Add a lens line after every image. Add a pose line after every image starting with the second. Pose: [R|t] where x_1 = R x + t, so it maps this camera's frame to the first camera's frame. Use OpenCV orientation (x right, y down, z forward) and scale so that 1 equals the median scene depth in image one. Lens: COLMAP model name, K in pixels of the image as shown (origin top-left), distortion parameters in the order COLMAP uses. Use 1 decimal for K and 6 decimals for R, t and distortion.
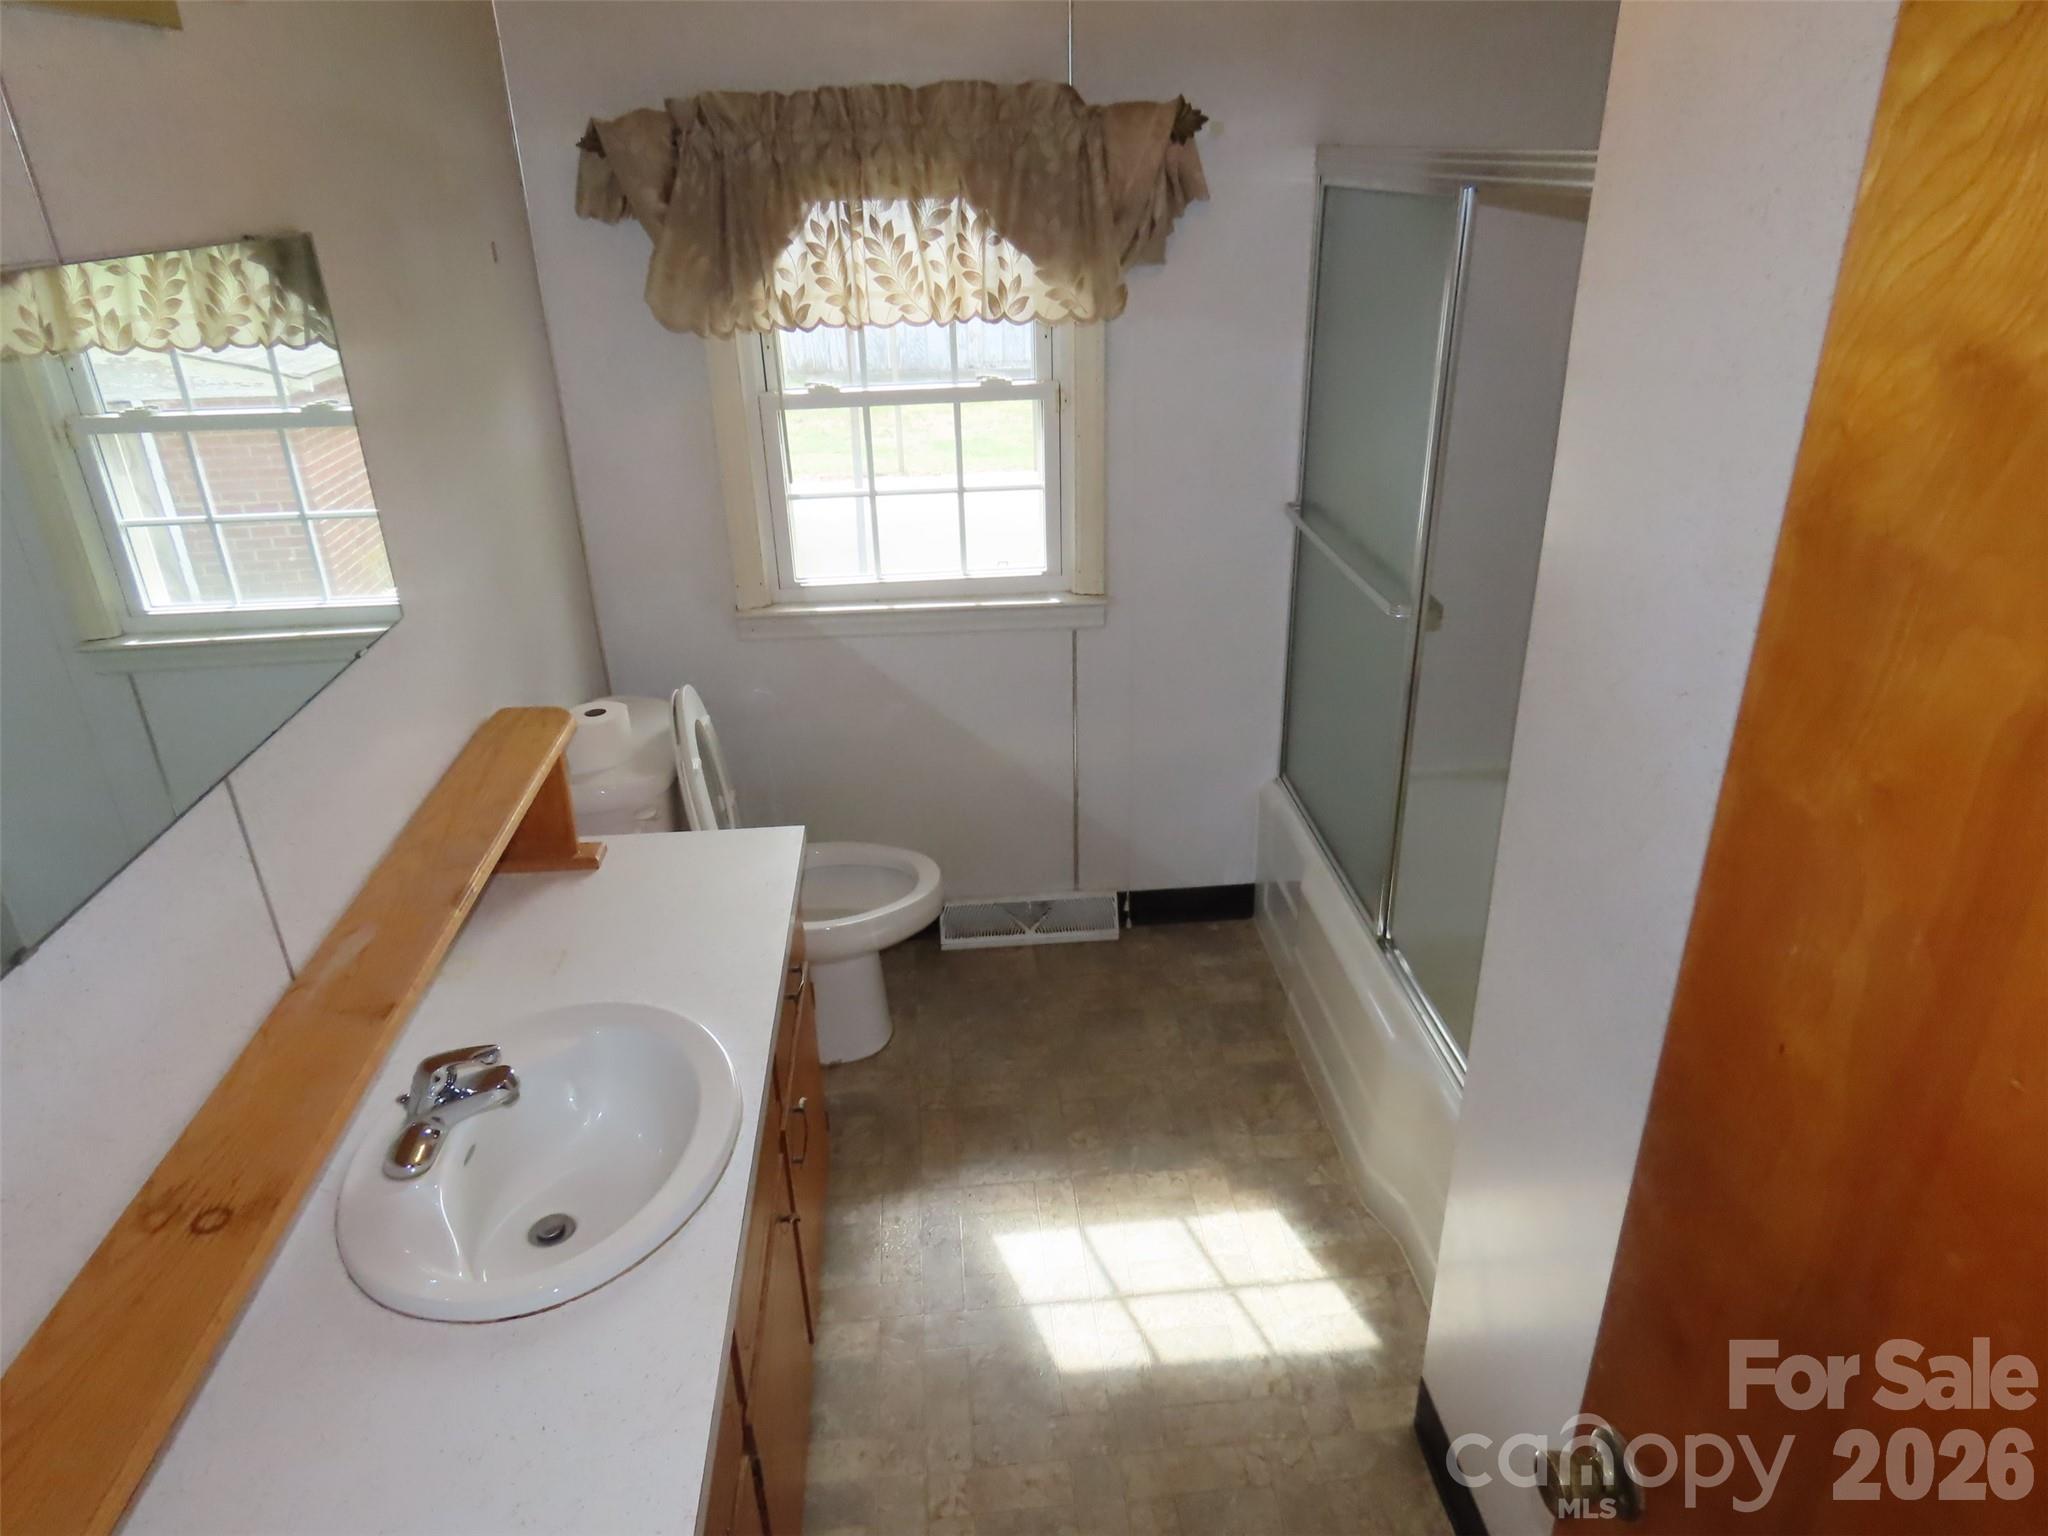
lens RADIAL K [[1292.8, 0, 1028.6], [0, 1292.8, 767.8], [0, 0, 1]] dist [-0.020816, 0.006866]
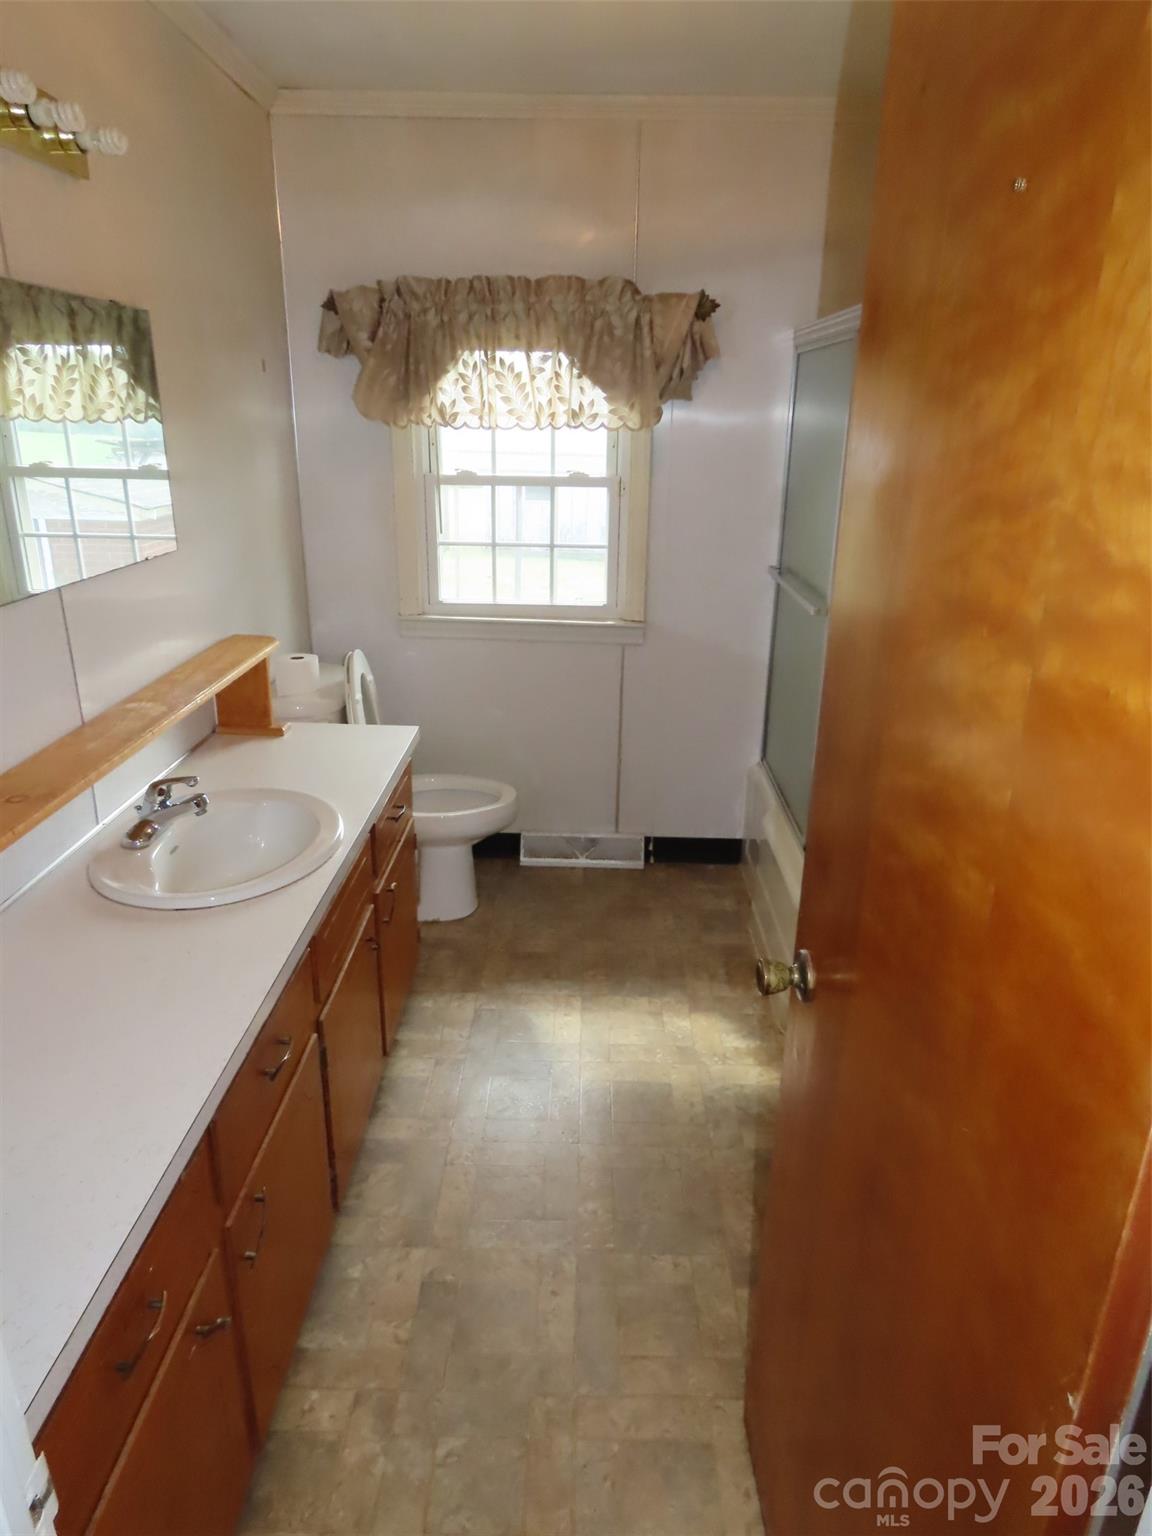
lens RADIAL K [[969.6, 0, 574.9], [0, 969.6, 764.7], [0, 0, 1]] dist [-0.020816, 0.006866]
pose [[0.994099, 0.071059, -0.081959, 0.098077], [-0.078453, 0.992771, -0.090836, 0.160998], [0.074912, 0.096730, 0.992488, -0.111392]]
